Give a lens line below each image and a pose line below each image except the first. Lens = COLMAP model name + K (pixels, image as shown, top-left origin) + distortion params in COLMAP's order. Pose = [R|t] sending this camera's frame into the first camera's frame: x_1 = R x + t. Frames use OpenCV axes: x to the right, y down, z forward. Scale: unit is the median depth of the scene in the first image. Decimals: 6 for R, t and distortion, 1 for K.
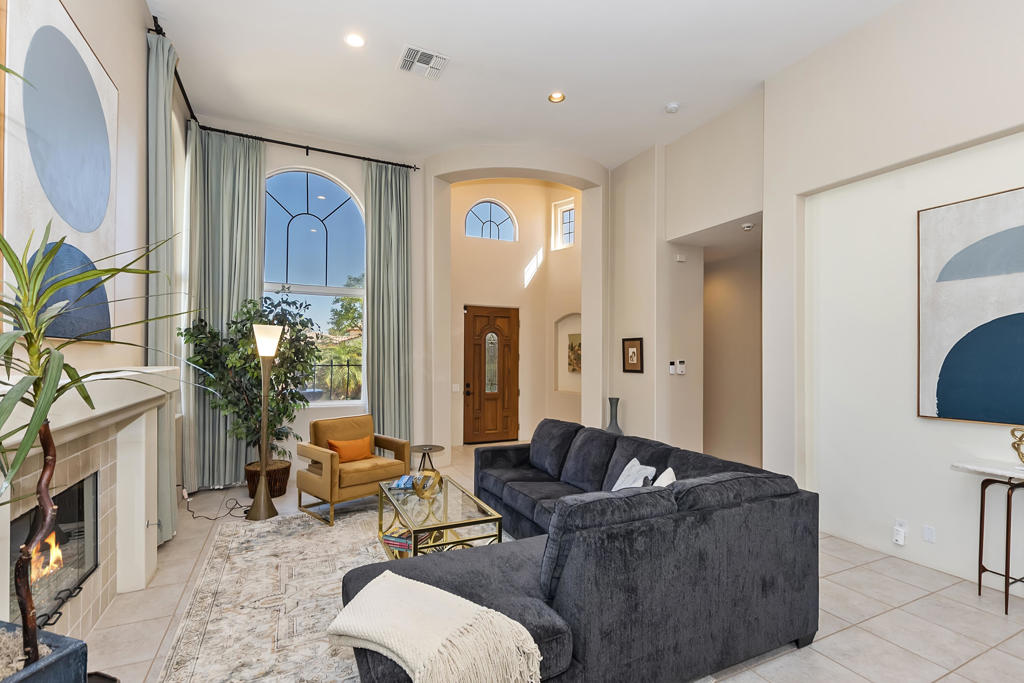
lens RADIAL K [[468.3, 0, 515.3], [0, 468.3, 361.7], [0, 0, 1]] dist [0.026603, -0.000077]
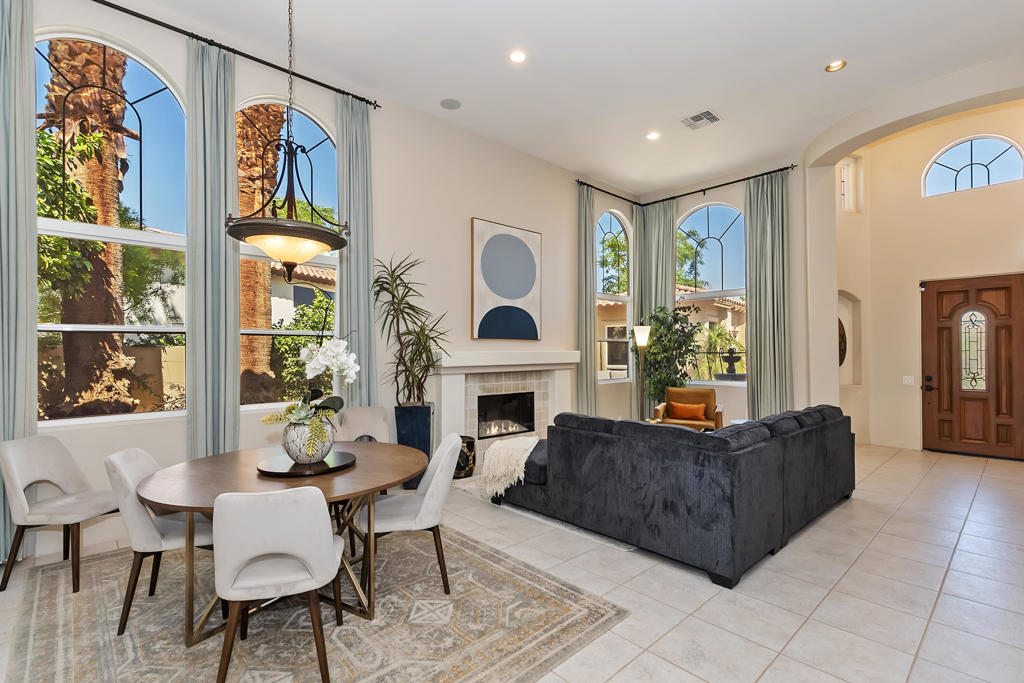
lens RADIAL K [[472.3, 0, 509.6], [0, 472.3, 351.9], [0, 0, 1]] dist [0.006765, 0.000038]
pose [[0.291141, -0.001089, -0.956680, 0.641225], [-0.010855, 0.999931, -0.004442, 0.020998], [0.956619, 0.011679, 0.291109, 0.077374]]
